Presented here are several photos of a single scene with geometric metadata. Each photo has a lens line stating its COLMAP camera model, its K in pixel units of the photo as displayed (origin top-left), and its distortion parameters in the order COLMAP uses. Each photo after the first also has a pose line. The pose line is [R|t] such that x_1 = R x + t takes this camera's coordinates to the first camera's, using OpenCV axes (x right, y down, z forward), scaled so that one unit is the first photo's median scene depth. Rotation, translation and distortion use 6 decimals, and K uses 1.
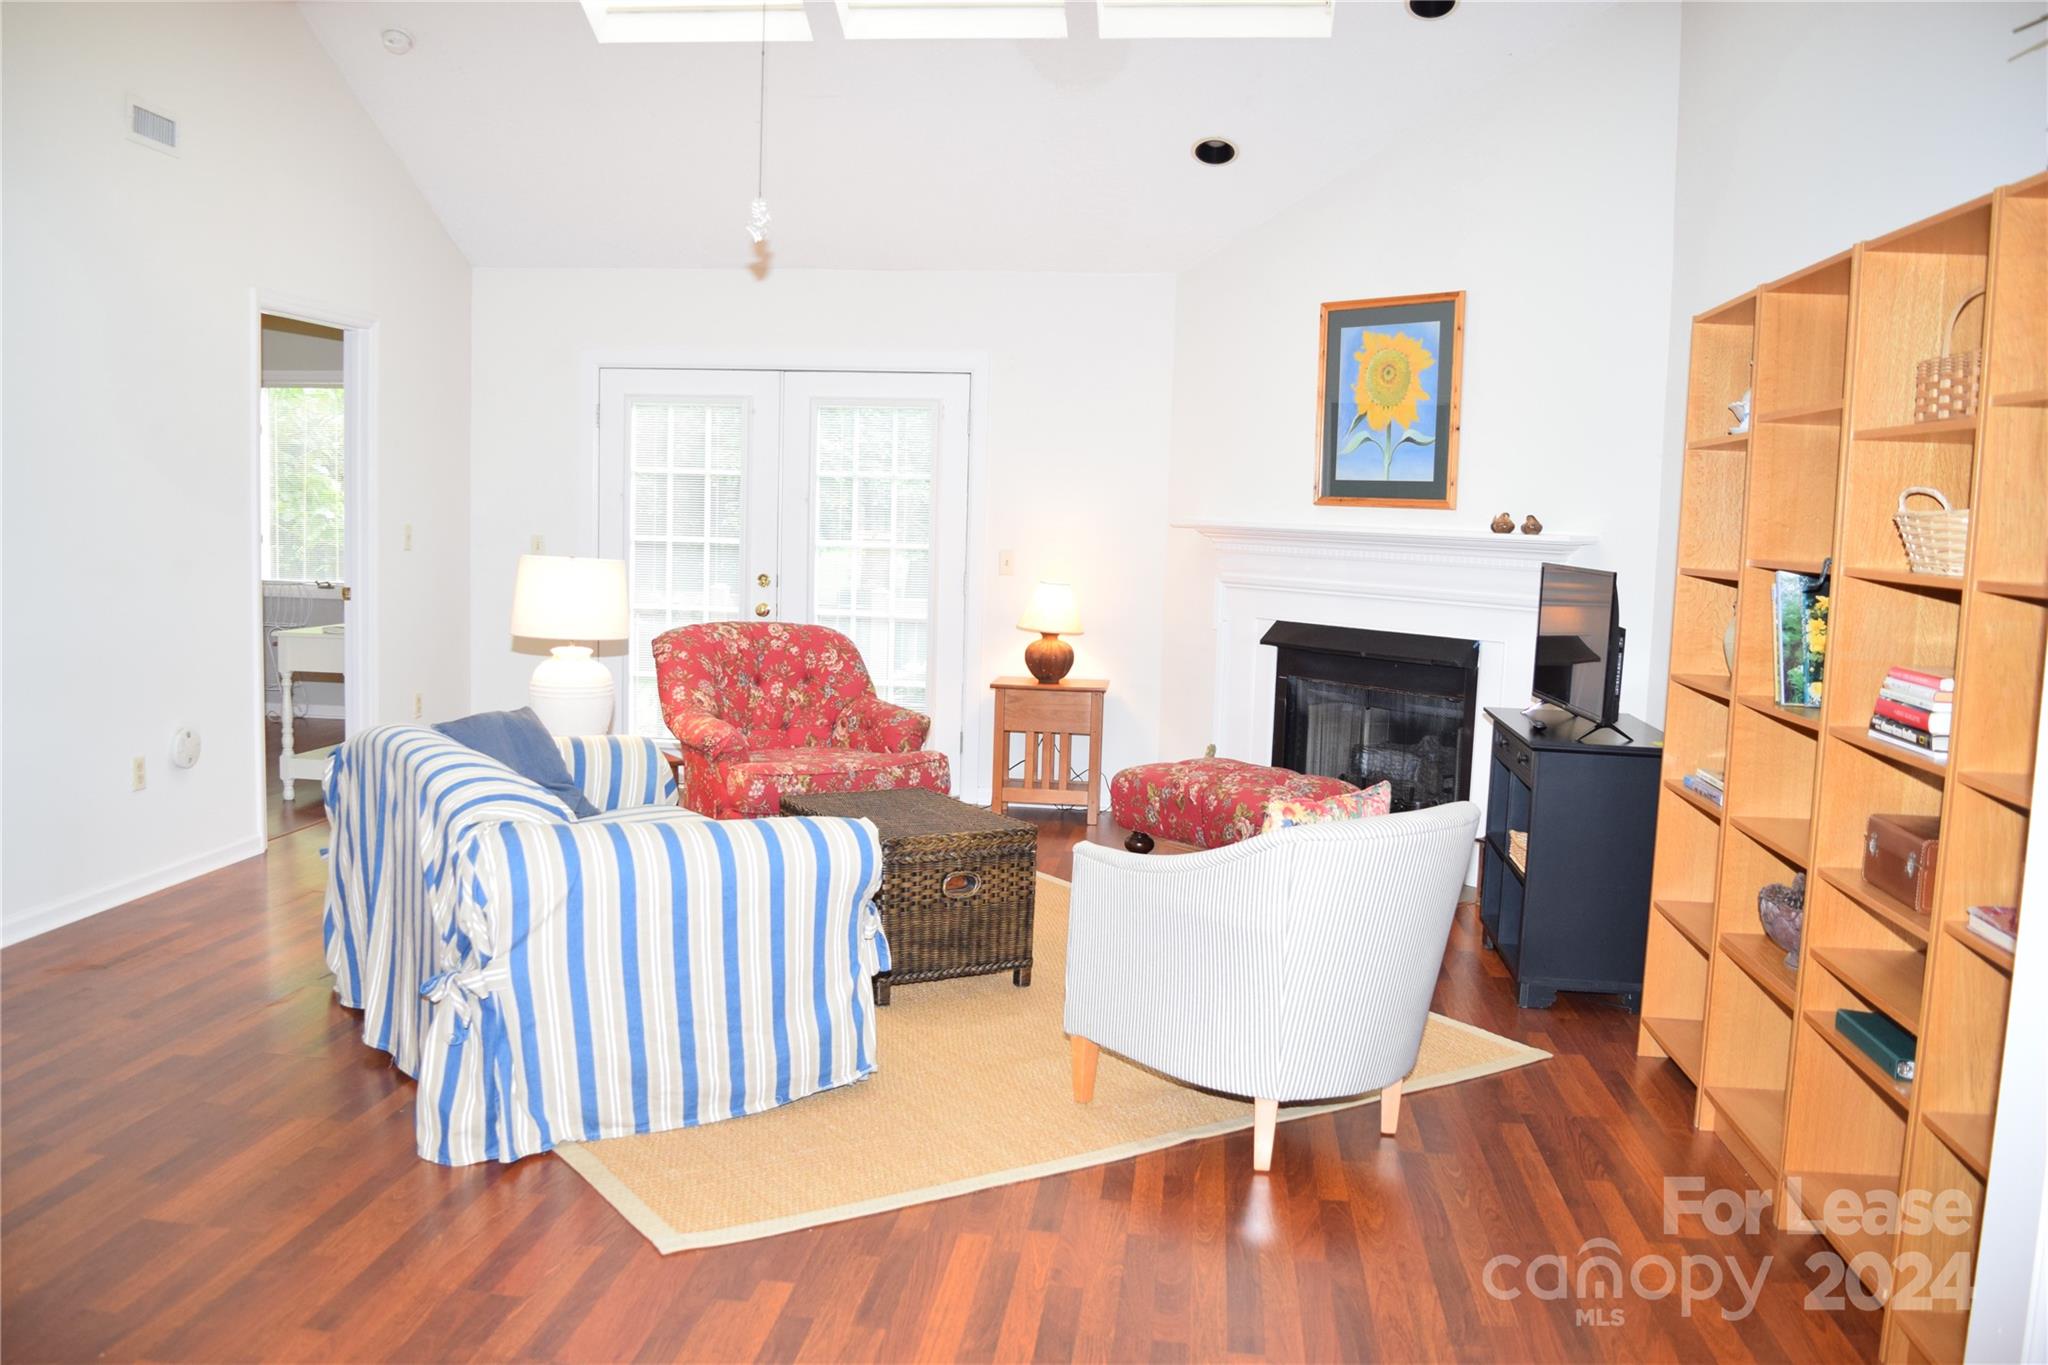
lens RADIAL K [[1621.2, 0, 1024.0], [0, 1621.2, 682.5], [0, 0, 1]] dist [-0.086975, 0.020259]
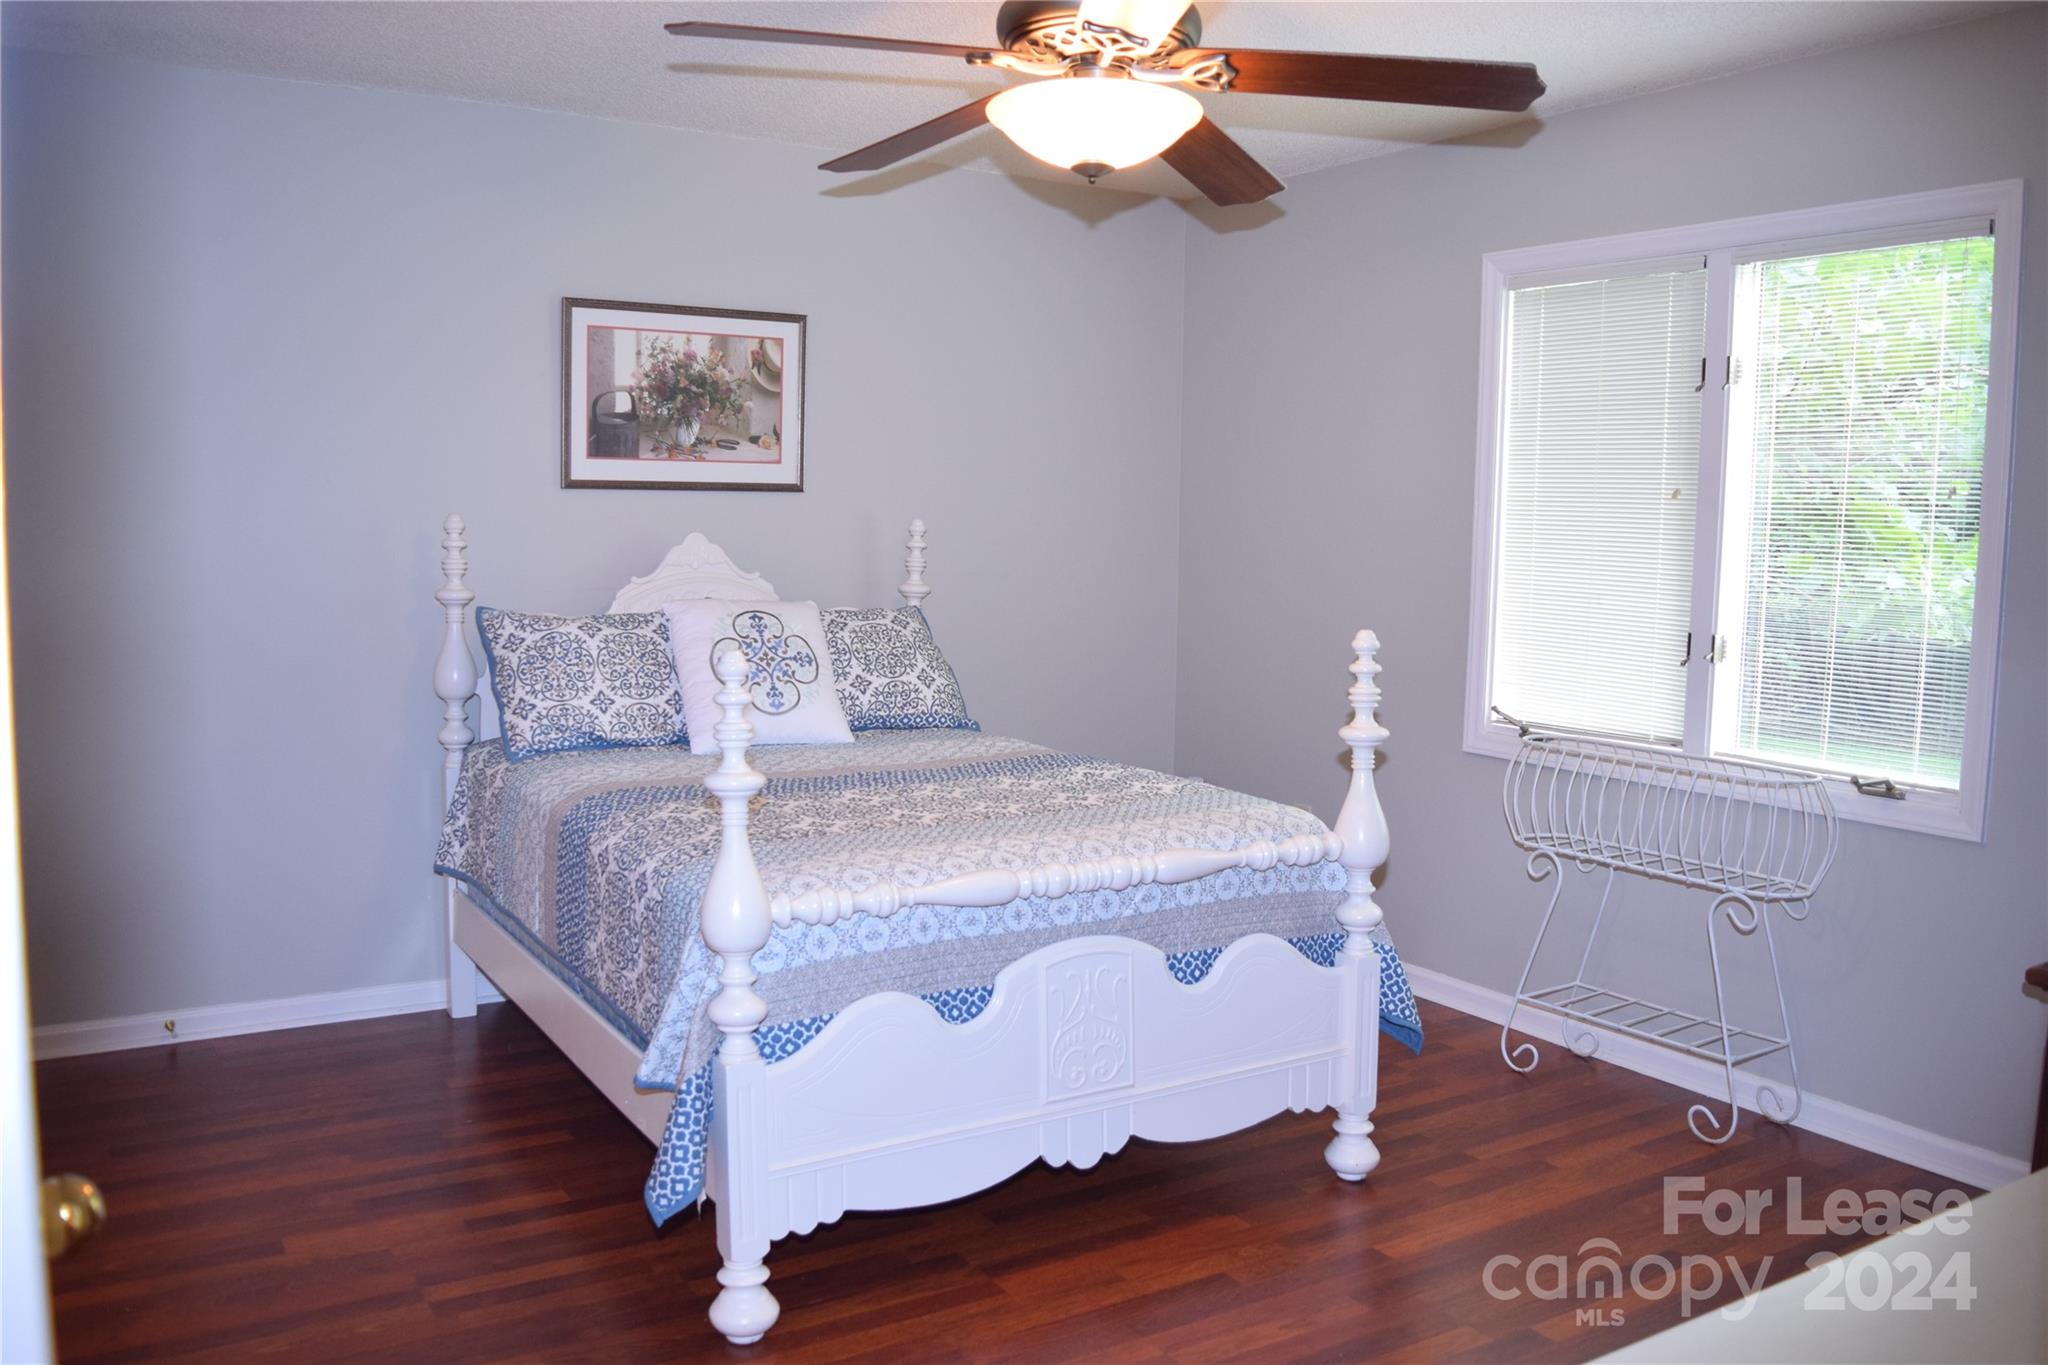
lens RADIAL K [[1621.2, 0, 1024.0], [0, 1621.2, 682.5], [0, 0, 1]] dist [-0.086975, 0.020259]
pose [[0.620729, 0.074024, -0.780523, -0.169395], [-0.094881, 0.995308, 0.018938, -0.044560], [0.778263, 0.062302, 0.624840, 0.376814]]
